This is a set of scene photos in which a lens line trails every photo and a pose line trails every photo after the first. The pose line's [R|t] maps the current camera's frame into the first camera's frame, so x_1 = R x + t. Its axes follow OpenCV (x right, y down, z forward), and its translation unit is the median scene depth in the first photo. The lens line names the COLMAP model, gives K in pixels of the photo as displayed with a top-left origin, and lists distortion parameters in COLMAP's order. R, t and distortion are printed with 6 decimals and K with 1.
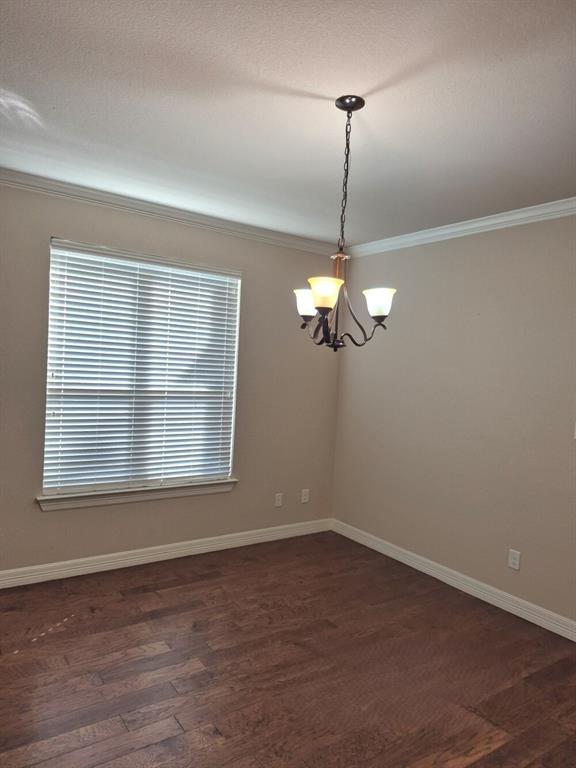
lens RADIAL K [[527.8, 0, 286.7], [0, 527.8, 392.1], [0, 0, 1]] dist [0.092299, -0.135064]
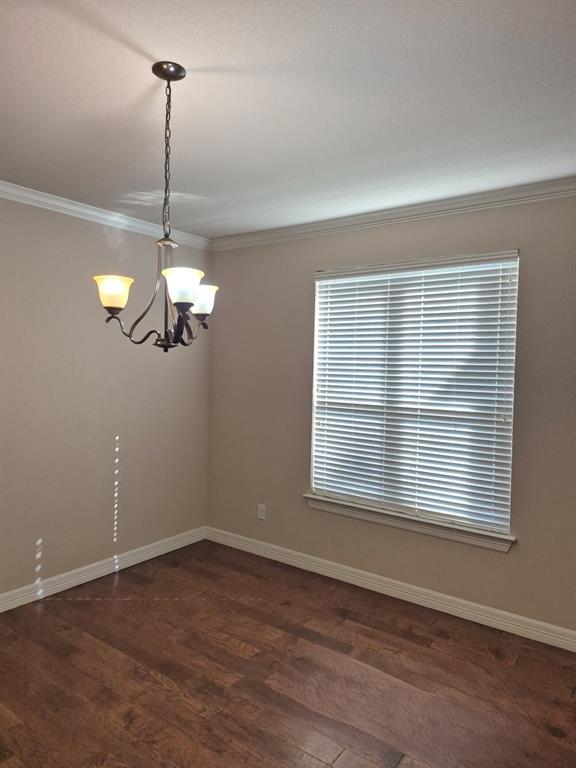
lens RADIAL K [[531.4, 0, 288.0], [0, 531.4, 384.0], [0, 0, 1]] dist [0.114749, -0.147008]
pose [[0.317211, -0.013235, -0.948263, 0.577915], [-0.052645, 0.998115, -0.031542, -0.003969], [0.946893, 0.059926, 0.315917, 0.533289]]
